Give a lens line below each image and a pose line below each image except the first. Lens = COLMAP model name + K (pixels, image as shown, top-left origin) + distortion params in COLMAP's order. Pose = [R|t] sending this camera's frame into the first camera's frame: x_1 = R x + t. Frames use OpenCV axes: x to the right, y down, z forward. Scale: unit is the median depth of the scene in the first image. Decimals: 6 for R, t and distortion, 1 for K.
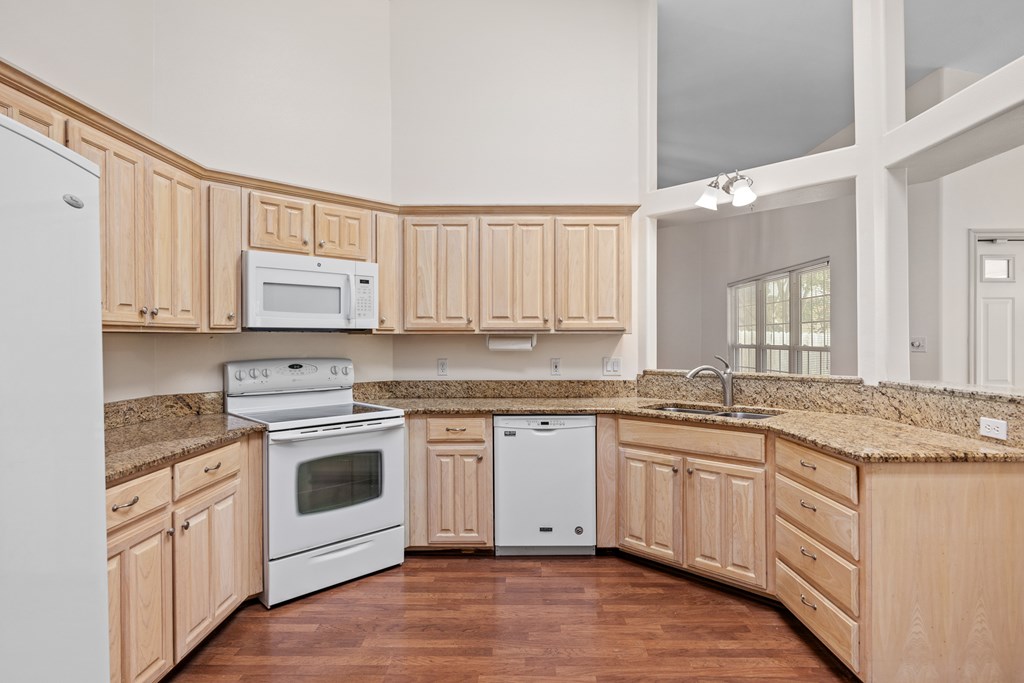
lens RADIAL K [[555.3, 0, 519.4], [0, 555.3, 338.3], [0, 0, 1]] dist [0.000711, 0.000543]
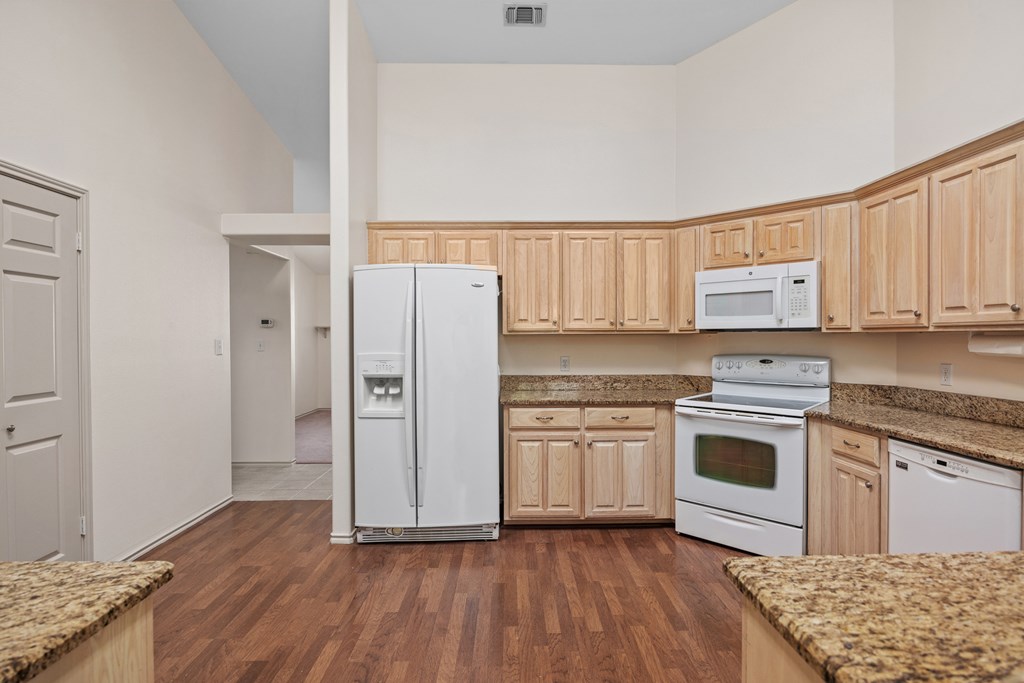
lens RADIAL K [[519.9, 0, 518.4], [0, 519.9, 337.5], [0, 0, 1]] dist [-0.018709, 0.000720]
pose [[0.020467, 0.002859, -0.999786, 0.676745], [0.003106, 0.999991, 0.002923, -0.003995], [0.999786, -0.003165, 0.020458, 0.478931]]
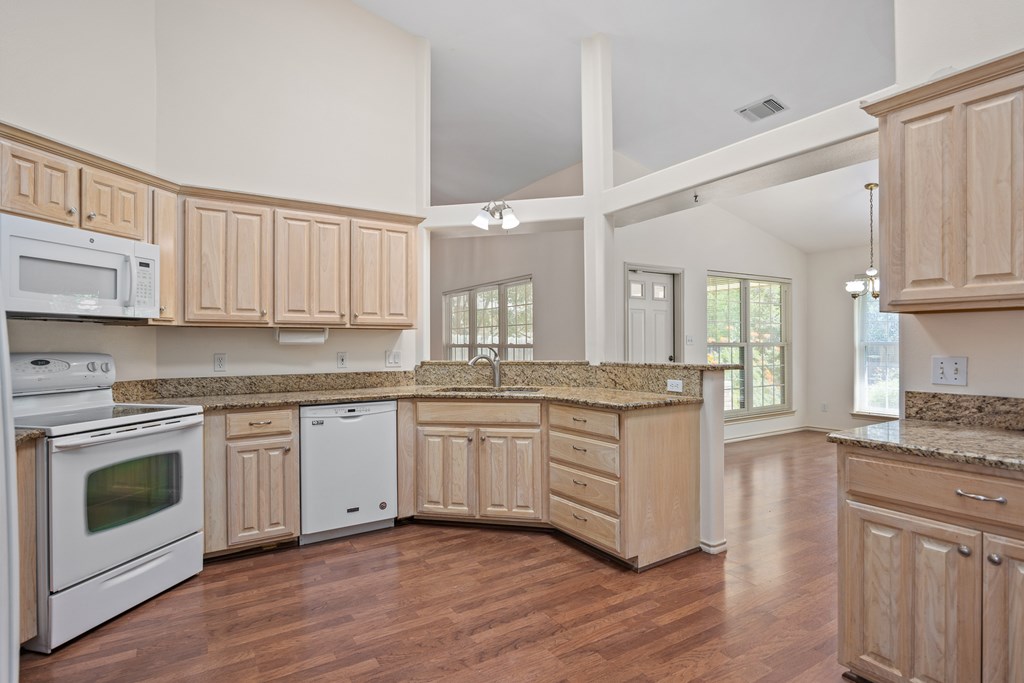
lens RADIAL K [[523.5, 0, 517.7], [0, 523.5, 339.8], [0, 0, 1]] dist [-0.006227, -0.001204]
pose [[0.839356, 0.001887, 0.543578, -0.237666], [0.002548, 0.999969, -0.007406, 0.025702], [-0.543575, 0.007602, 0.839326, -0.018792]]
